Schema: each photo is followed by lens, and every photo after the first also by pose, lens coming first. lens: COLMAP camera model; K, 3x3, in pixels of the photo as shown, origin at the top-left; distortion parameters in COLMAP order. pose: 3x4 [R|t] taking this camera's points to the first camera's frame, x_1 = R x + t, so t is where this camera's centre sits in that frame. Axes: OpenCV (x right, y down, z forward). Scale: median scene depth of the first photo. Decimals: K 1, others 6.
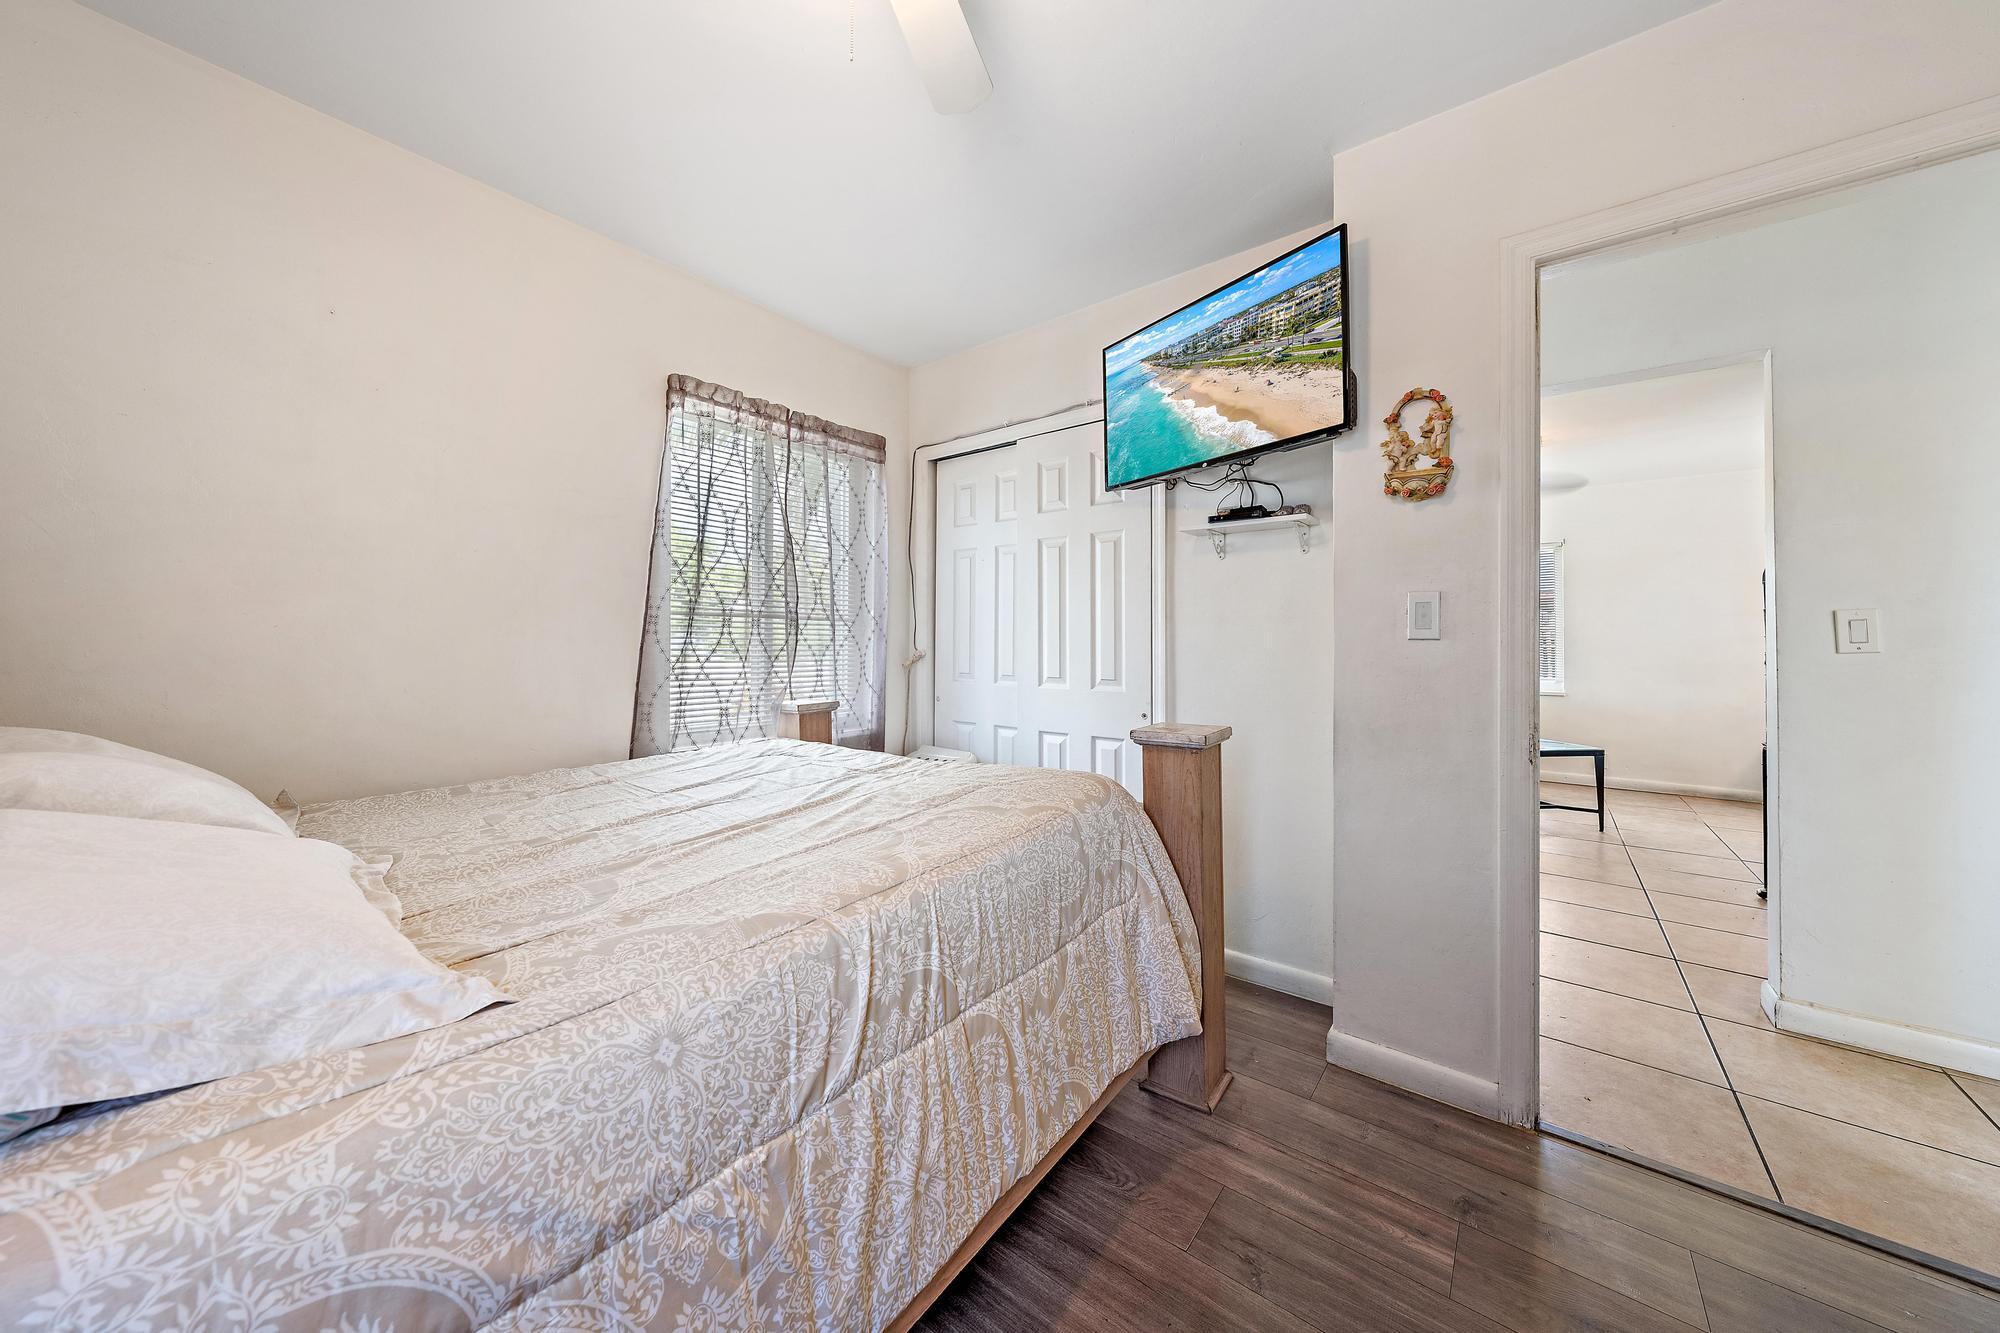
lens RADIAL K [[674.5, 0, 1007.3], [0, 674.5, 644.3], [0, 0, 1]] dist [-0.000008, -0.000003]
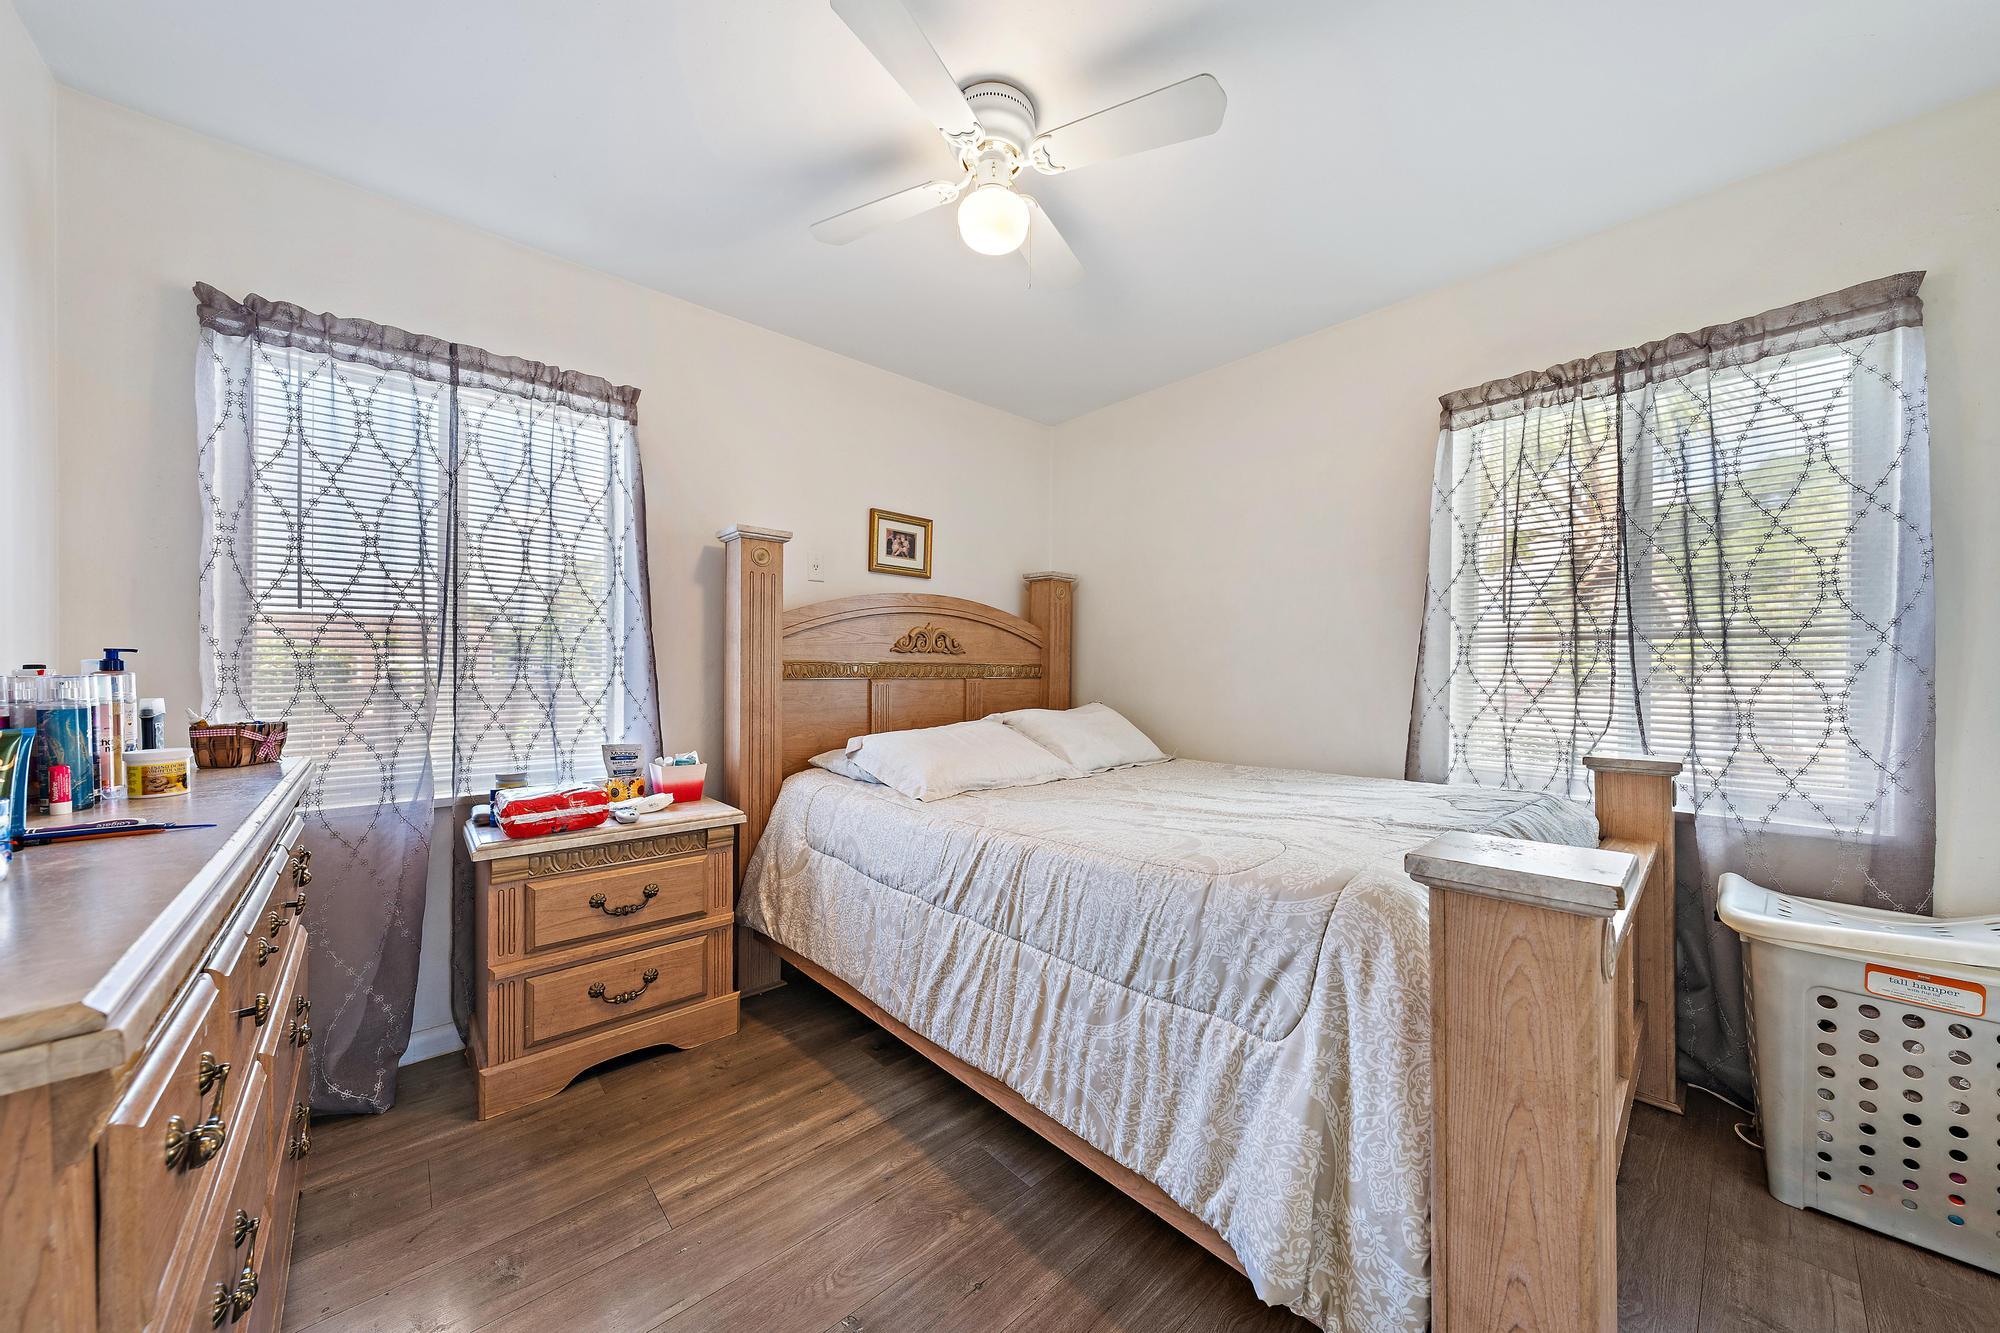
lens RADIAL K [[685.2, 0, 1000.0], [0, 685.2, 666.5], [0, 0, 1]] dist [-0.000186, -0.000022]
pose [[-0.180394, -0.003212, -0.983589, 0.563060], [-0.002588, 0.999993, -0.002791, -0.005355], [0.983591, 0.002042, -0.180401, 0.516131]]
